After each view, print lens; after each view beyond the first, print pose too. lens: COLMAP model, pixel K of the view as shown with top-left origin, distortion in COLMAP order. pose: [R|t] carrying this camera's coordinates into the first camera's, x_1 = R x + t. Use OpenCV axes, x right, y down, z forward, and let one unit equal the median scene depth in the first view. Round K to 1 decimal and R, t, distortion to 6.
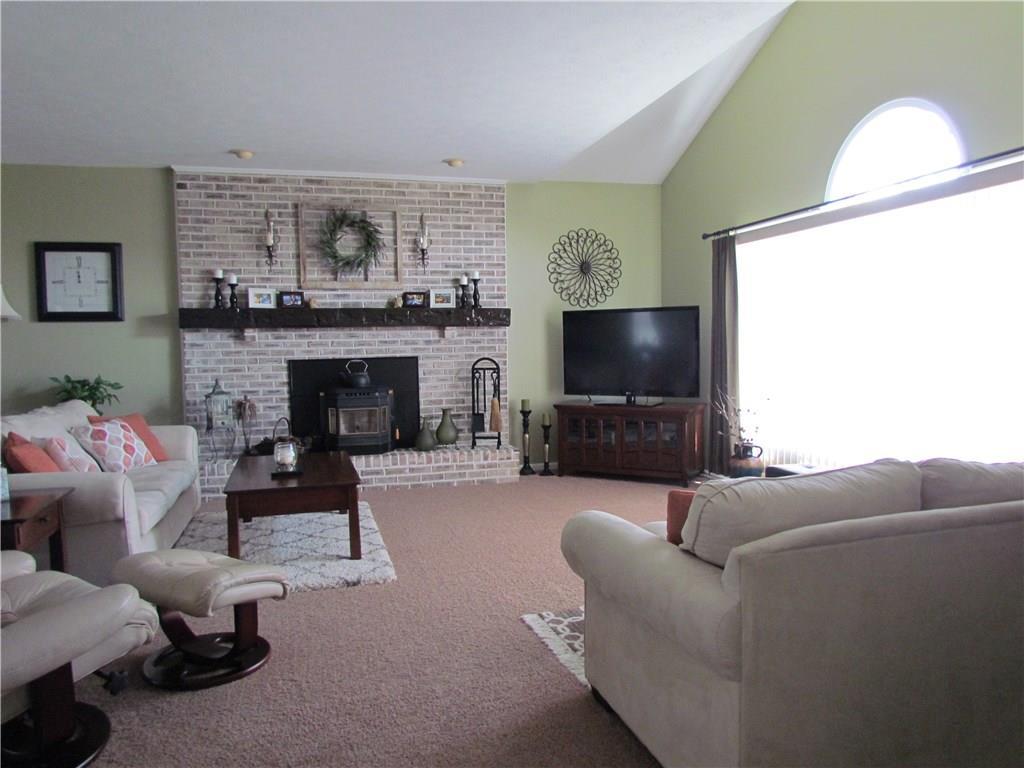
lens RADIAL K [[733.9, 0, 512.0], [0, 733.9, 384.0], [0, 0, 1]] dist [-0.025472, 0.005797]
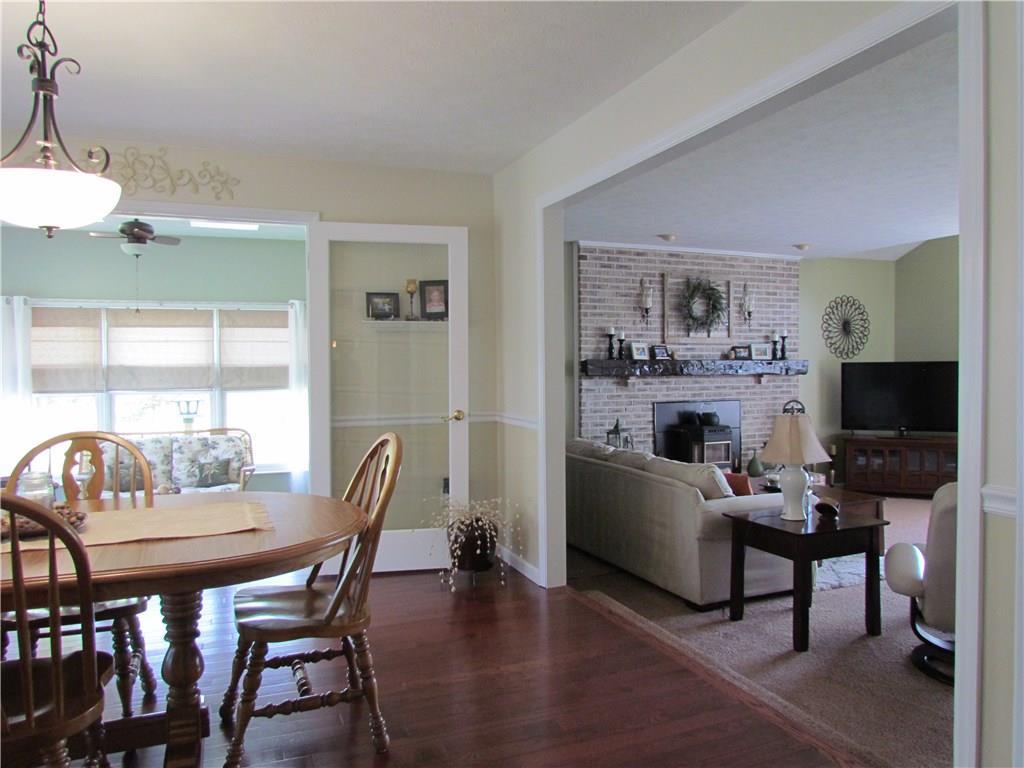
lens RADIAL K [[733.9, 0, 512.0], [0, 733.9, 384.0], [0, 0, 1]] dist [-0.025472, 0.005797]
pose [[0.992067, 0.005087, 0.125604, -0.688287], [-0.000438, 0.999315, -0.037014, -0.018130], [-0.125706, 0.036666, 0.991390, -0.164793]]
